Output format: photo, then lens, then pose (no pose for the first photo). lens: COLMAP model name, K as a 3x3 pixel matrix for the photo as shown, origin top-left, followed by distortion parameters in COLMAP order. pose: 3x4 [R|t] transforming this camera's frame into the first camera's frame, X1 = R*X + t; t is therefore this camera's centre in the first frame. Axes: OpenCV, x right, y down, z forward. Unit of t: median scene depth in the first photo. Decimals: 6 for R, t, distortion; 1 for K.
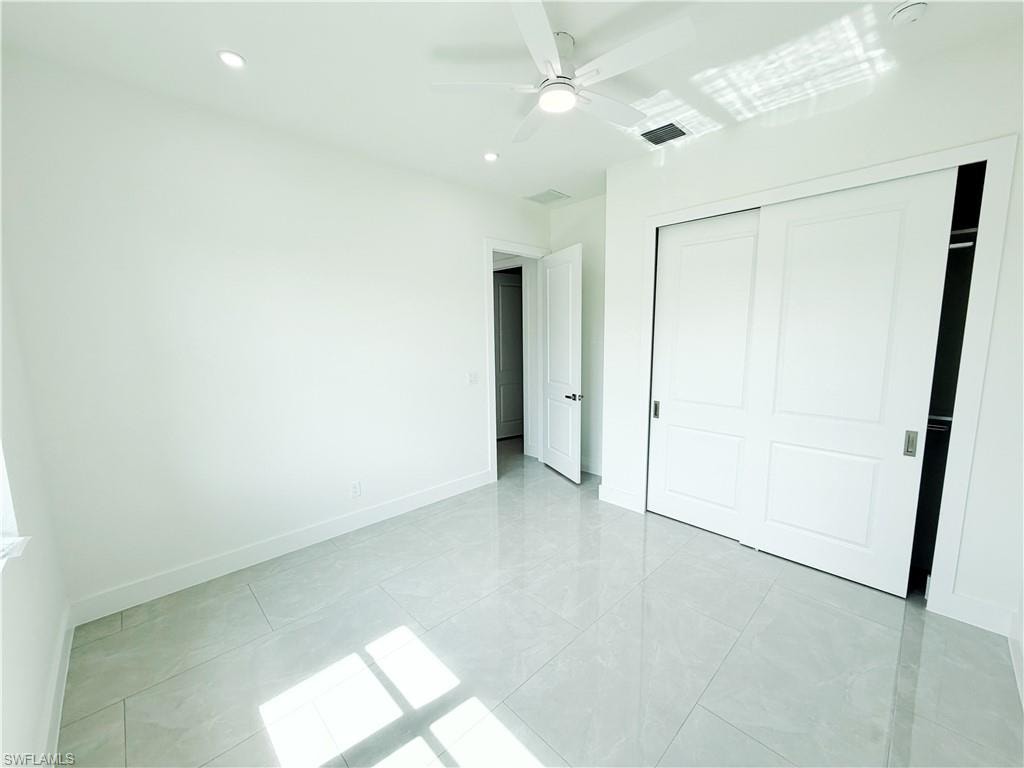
lens RADIAL K [[406.0, 0, 513.7], [0, 406.0, 387.0], [0, 0, 1]] dist [0.000701, -0.000563]
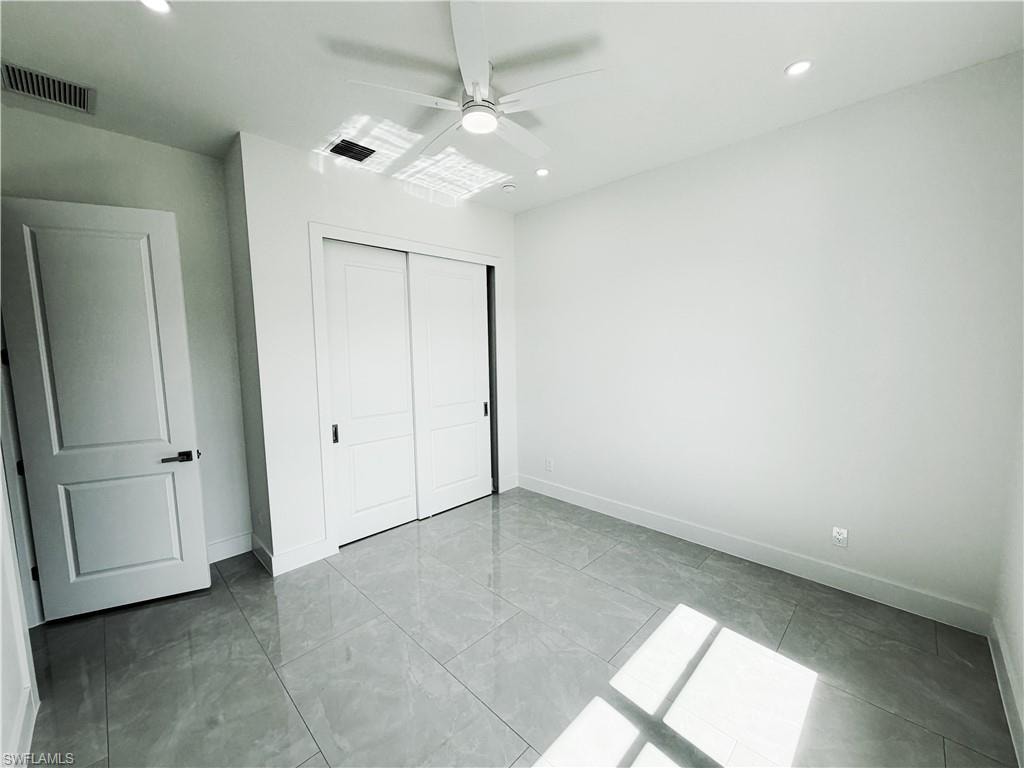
lens RADIAL K [[406.0, 0, 511.7], [0, 406.0, 386.4], [0, 0, 1]] dist [0.000701, -0.000563]
pose [[-0.026480, -0.091794, 0.995426, -0.831769], [0.149060, 0.984280, 0.094732, -0.115860], [-0.988474, 0.150887, -0.012381, 0.880040]]
